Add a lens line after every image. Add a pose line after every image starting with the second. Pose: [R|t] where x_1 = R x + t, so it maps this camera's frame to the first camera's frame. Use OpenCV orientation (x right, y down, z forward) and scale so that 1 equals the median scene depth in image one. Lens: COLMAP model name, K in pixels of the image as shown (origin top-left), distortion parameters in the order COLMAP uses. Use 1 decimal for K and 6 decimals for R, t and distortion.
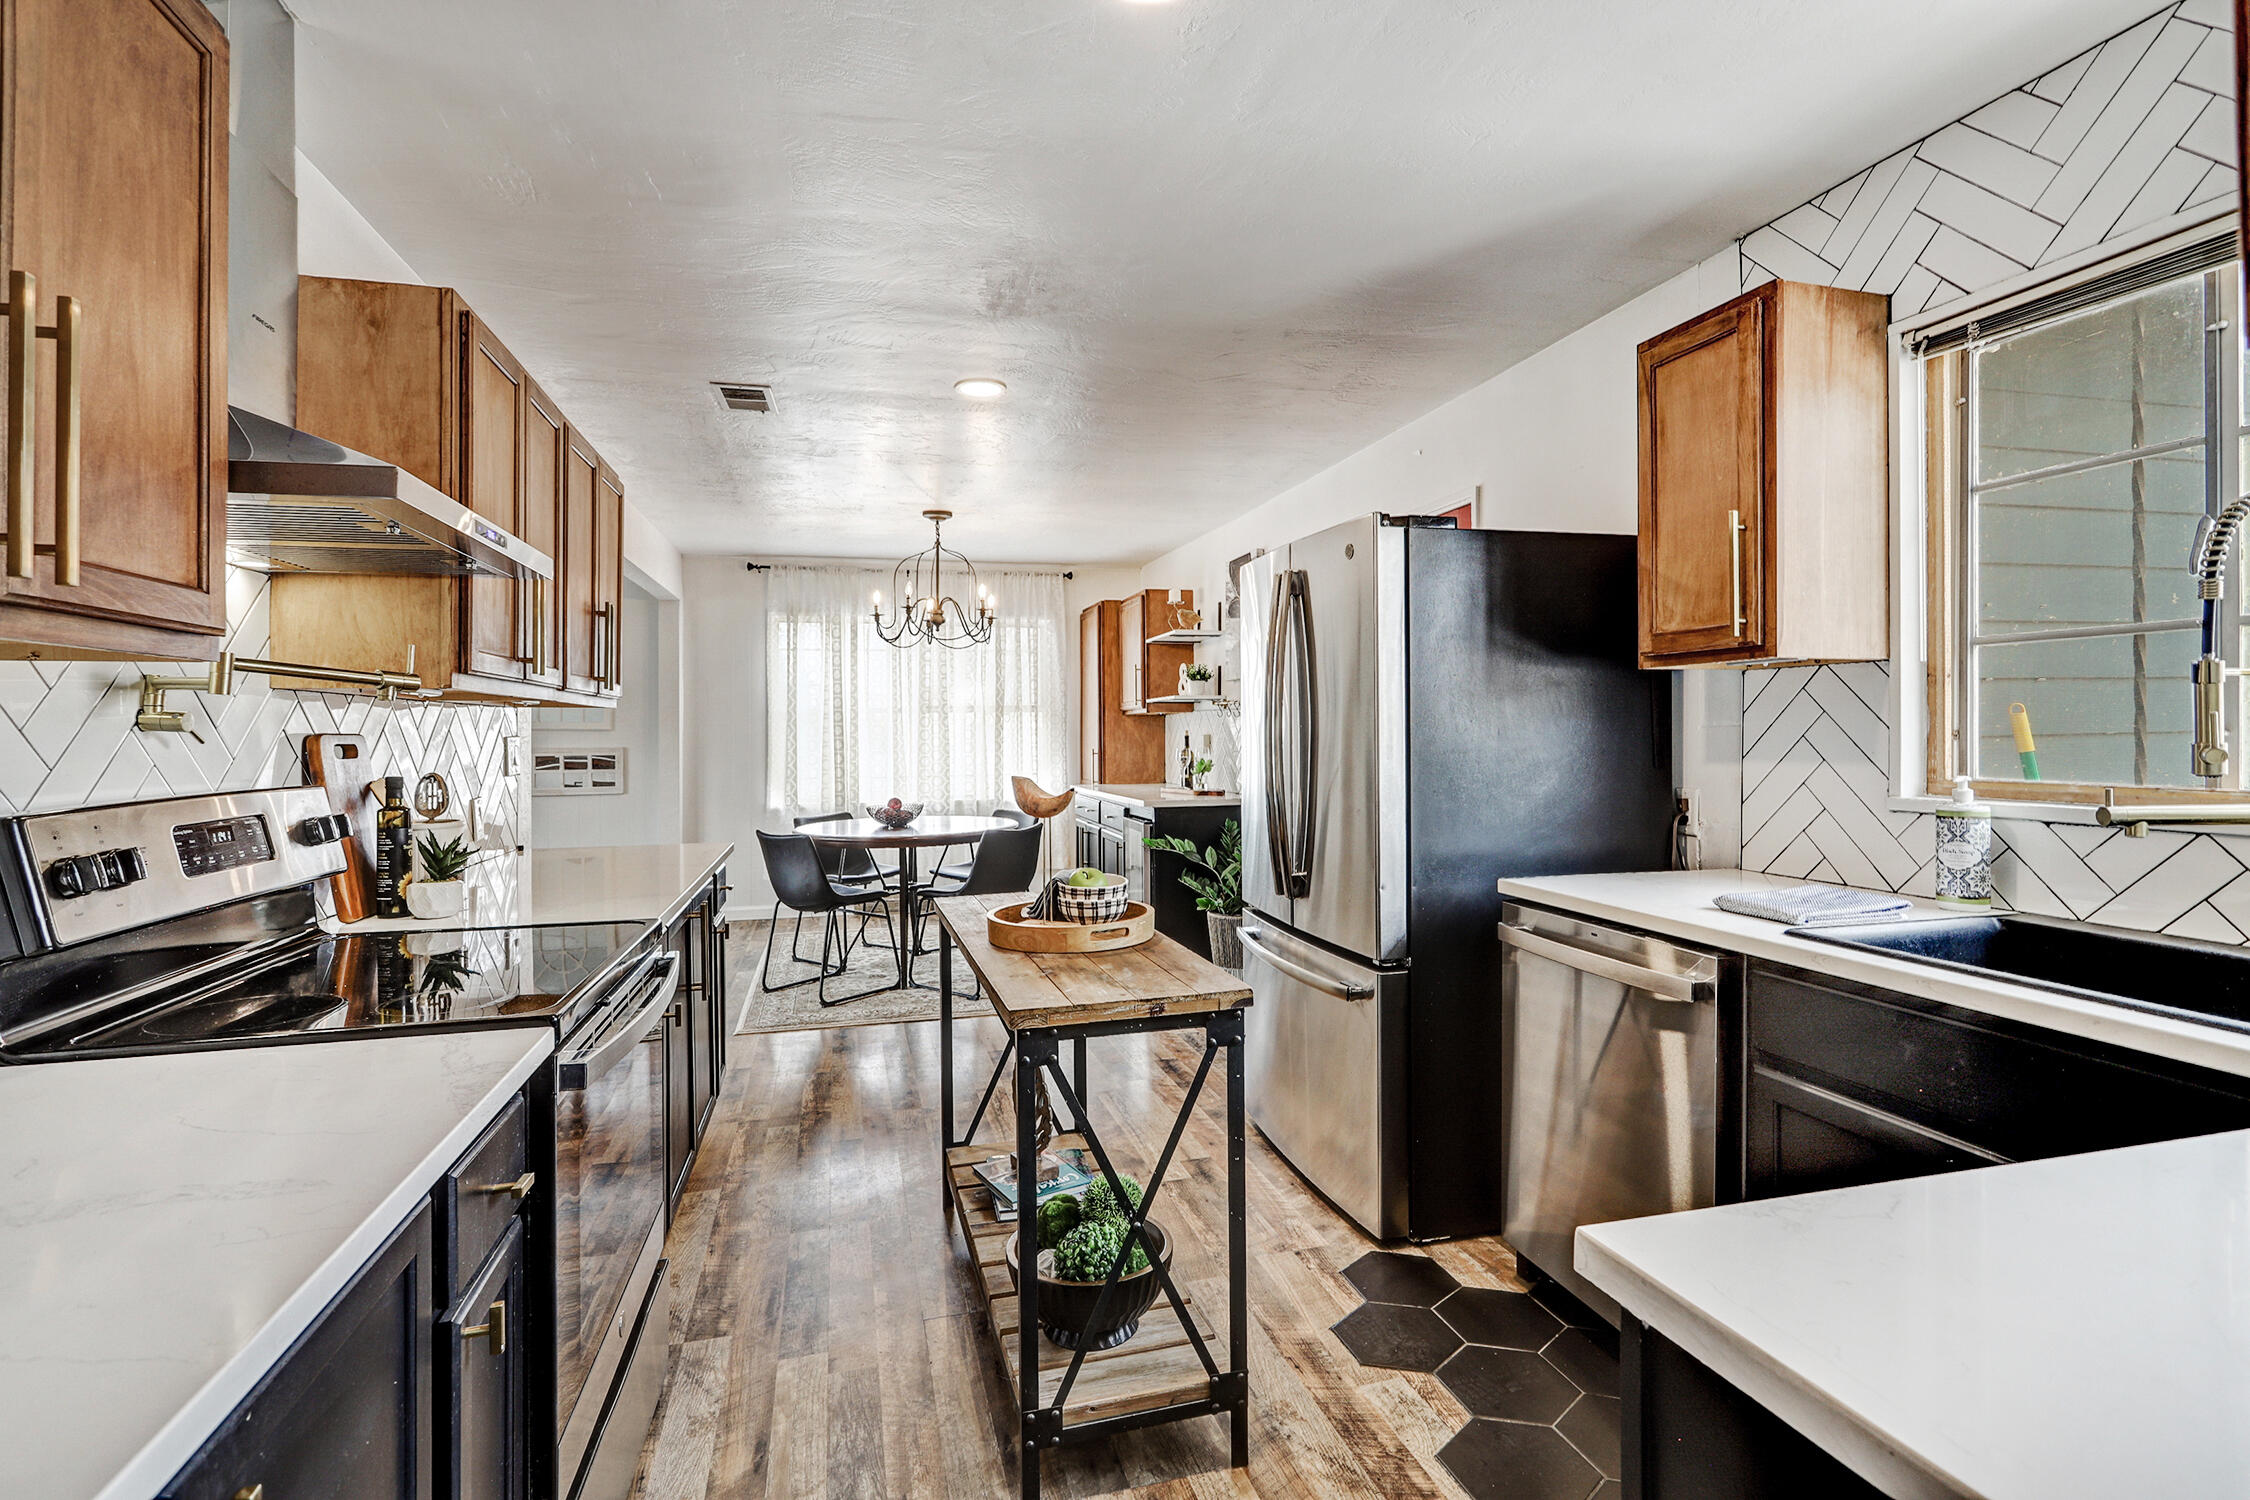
lens RADIAL K [[1074.8, 0, 1128.3], [0, 1074.8, 735.7], [0, 0, 1]] dist [-0.000104, -0.000119]
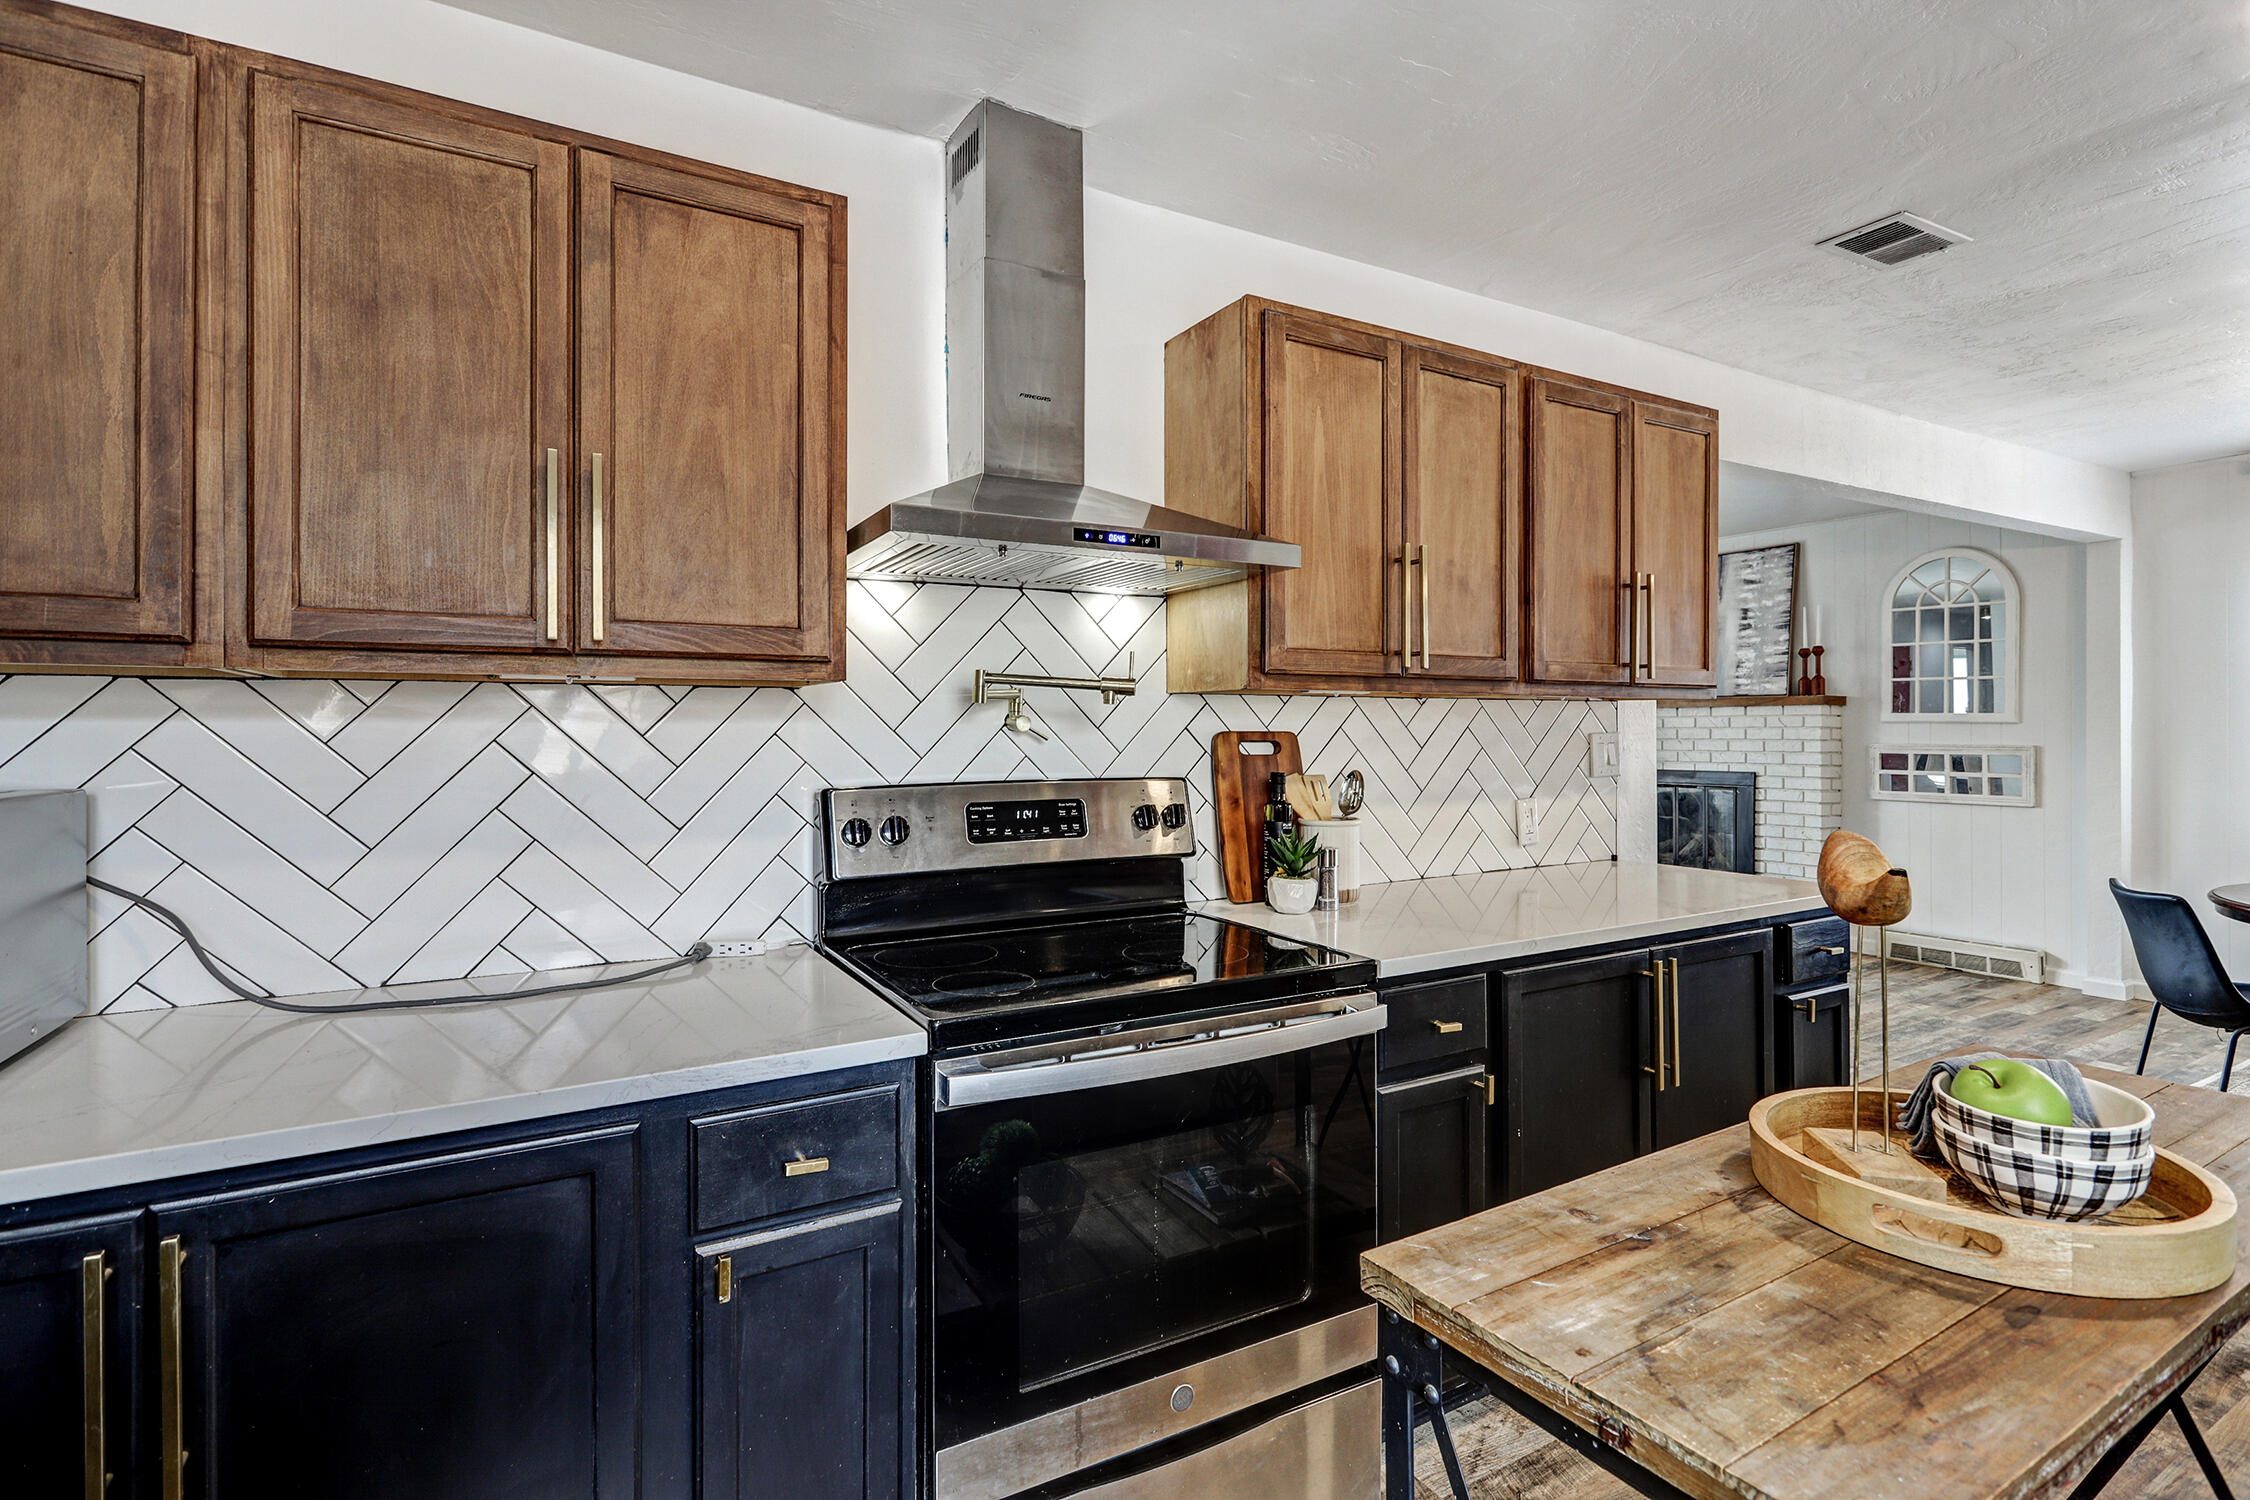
lens RADIAL K [[1074.8, 0, 1127.8], [0, 1074.8, 729.1], [0, 0, 1]] dist [-0.000104, -0.000119]
pose [[0.260995, 0.013193, -0.965250, 0.317714], [-0.006843, 0.999907, 0.011817, -0.017126], [0.965316, 0.003521, 0.261061, 0.623595]]
